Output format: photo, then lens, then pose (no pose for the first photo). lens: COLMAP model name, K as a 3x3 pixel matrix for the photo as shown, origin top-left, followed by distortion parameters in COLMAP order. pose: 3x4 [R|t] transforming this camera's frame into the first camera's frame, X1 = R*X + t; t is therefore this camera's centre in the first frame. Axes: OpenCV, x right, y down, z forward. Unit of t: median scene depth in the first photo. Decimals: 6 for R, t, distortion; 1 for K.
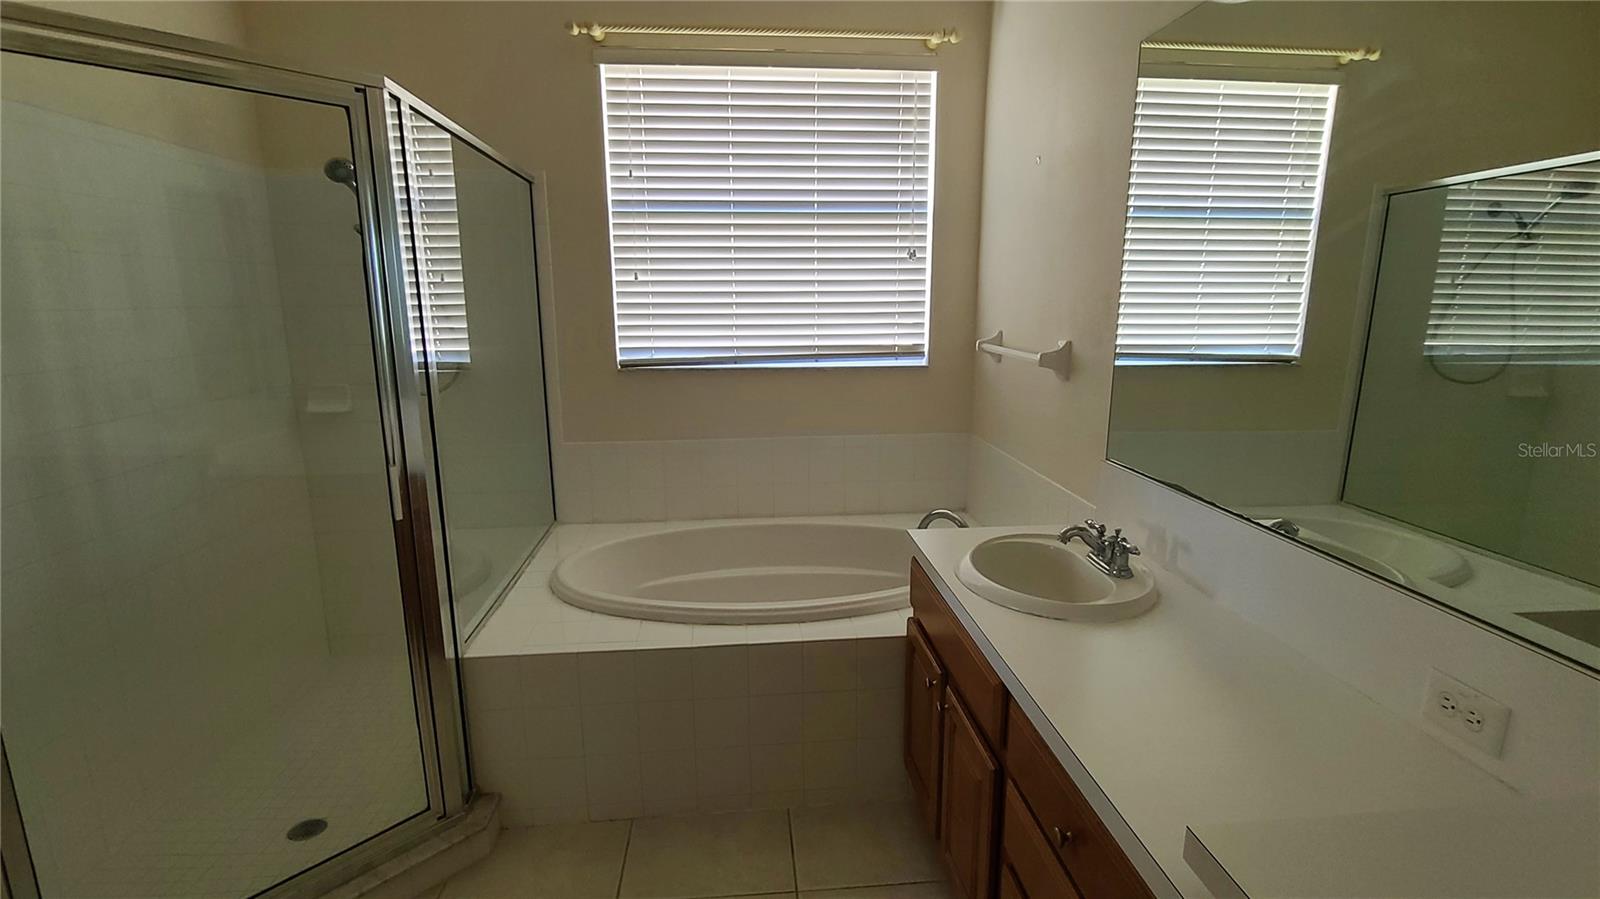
lens RADIAL K [[771.3, 0, 799.0], [0, 771.3, 455.0], [0, 0, 1]] dist [-0.004641, -0.000433]
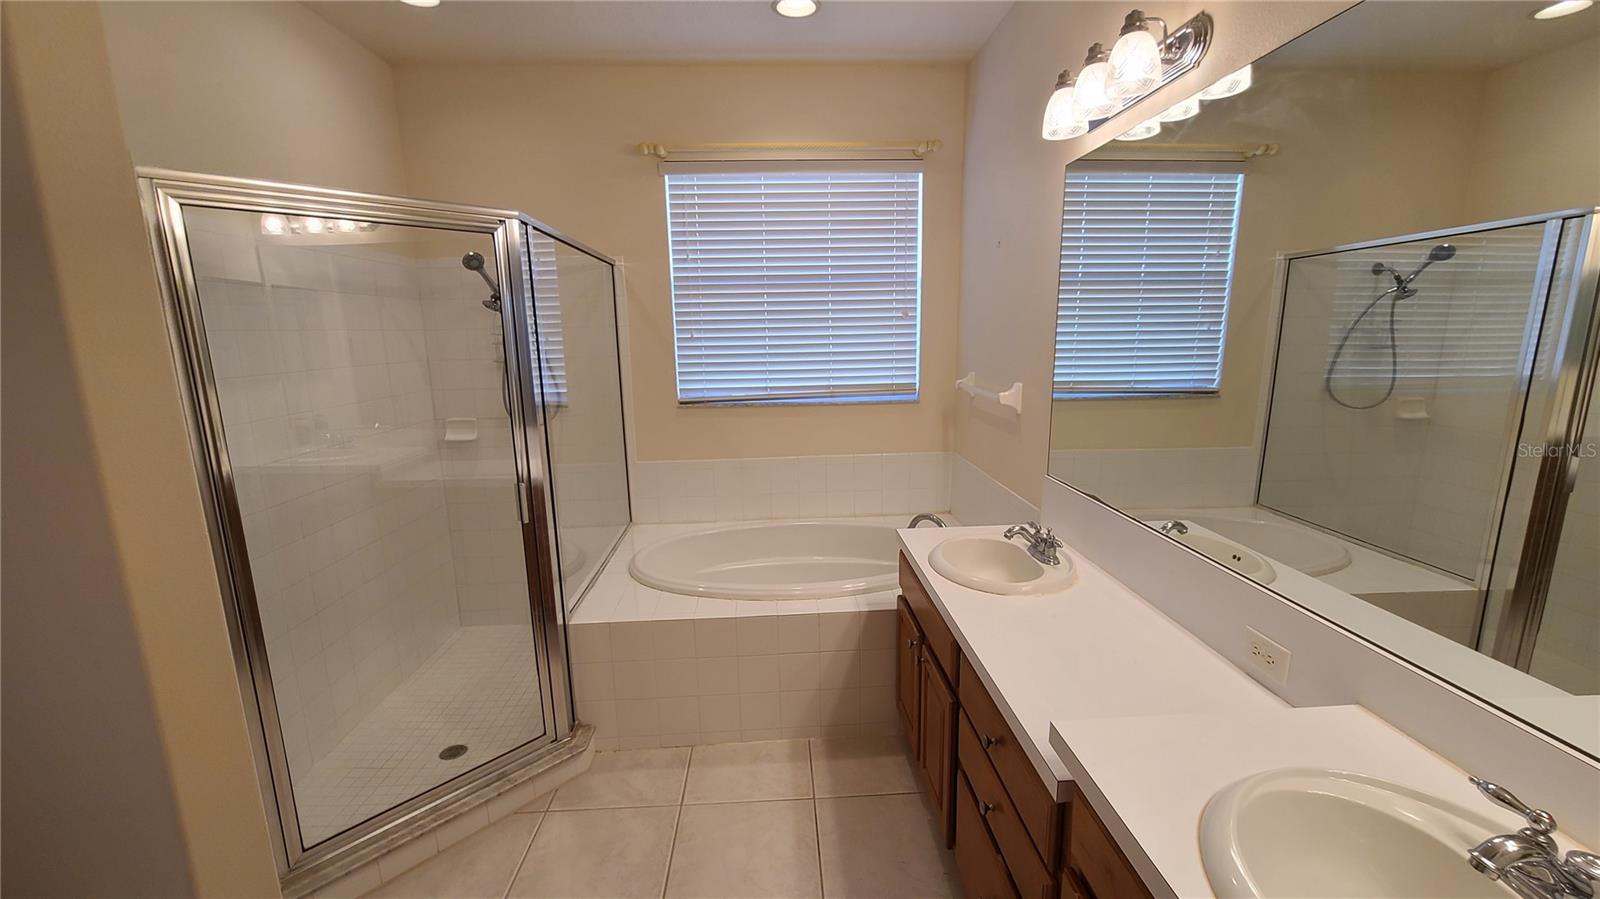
lens RADIAL K [[658.0, 0, 802.4], [0, 658.0, 454.5], [0, 0, 1]] dist [-0.006343, 0.001174]
pose [[0.999306, -0.005768, -0.036791, 0.015180], [0.005289, 0.999900, -0.013109, -0.013436], [0.036863, 0.012905, 0.999237, -0.105340]]
